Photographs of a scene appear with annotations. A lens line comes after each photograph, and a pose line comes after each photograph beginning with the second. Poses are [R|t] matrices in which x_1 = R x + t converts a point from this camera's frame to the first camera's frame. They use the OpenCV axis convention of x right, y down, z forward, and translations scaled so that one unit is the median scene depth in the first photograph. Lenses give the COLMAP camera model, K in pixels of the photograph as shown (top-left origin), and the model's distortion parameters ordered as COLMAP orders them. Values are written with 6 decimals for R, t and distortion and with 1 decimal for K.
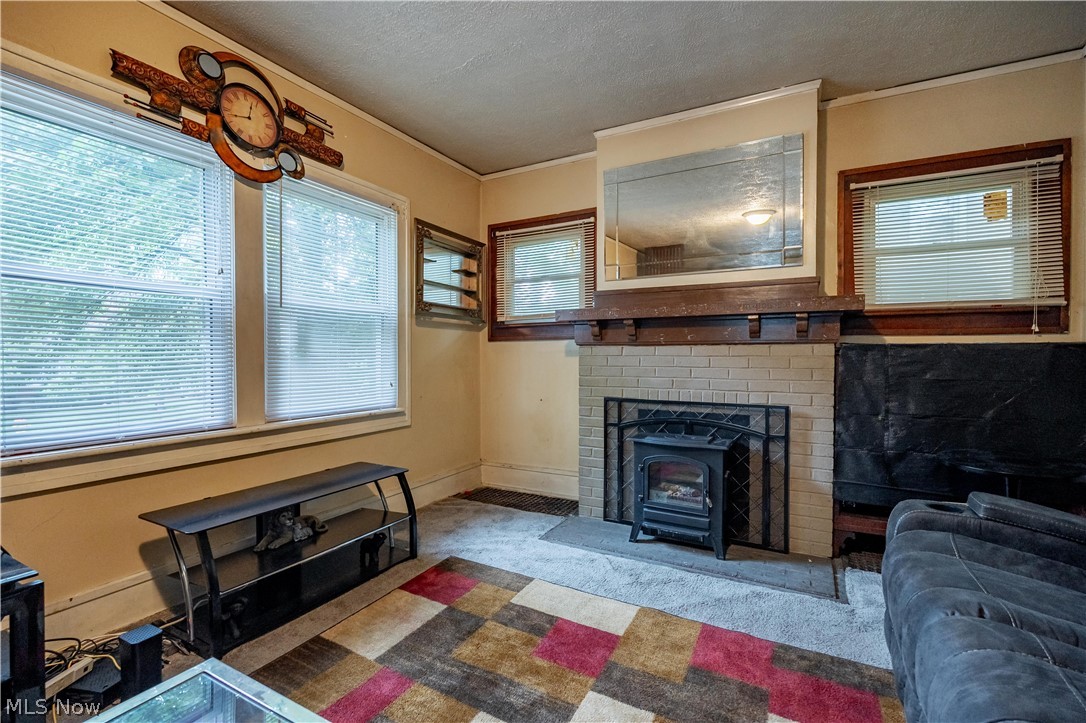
lens RADIAL K [[484.3, 0, 540.2], [0, 484.3, 362.8], [0, 0, 1]] dist [-0.005188, 0.000569]
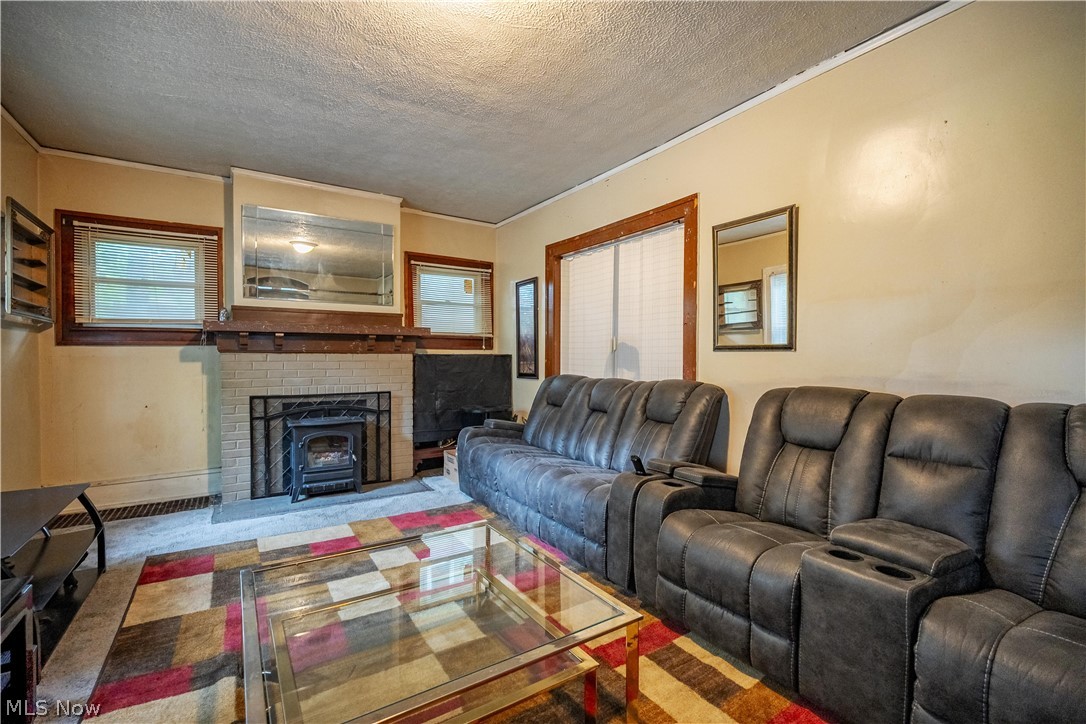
lens RADIAL K [[484.3, 0, 540.2], [0, 484.3, 363.3], [0, 0, 1]] dist [-0.005188, 0.000569]
pose [[0.480622, -0.013043, 0.876831, -0.665123], [0.011930, 0.999894, 0.008335, -0.013299], [-0.876847, 0.006455, 0.480726, -0.232759]]
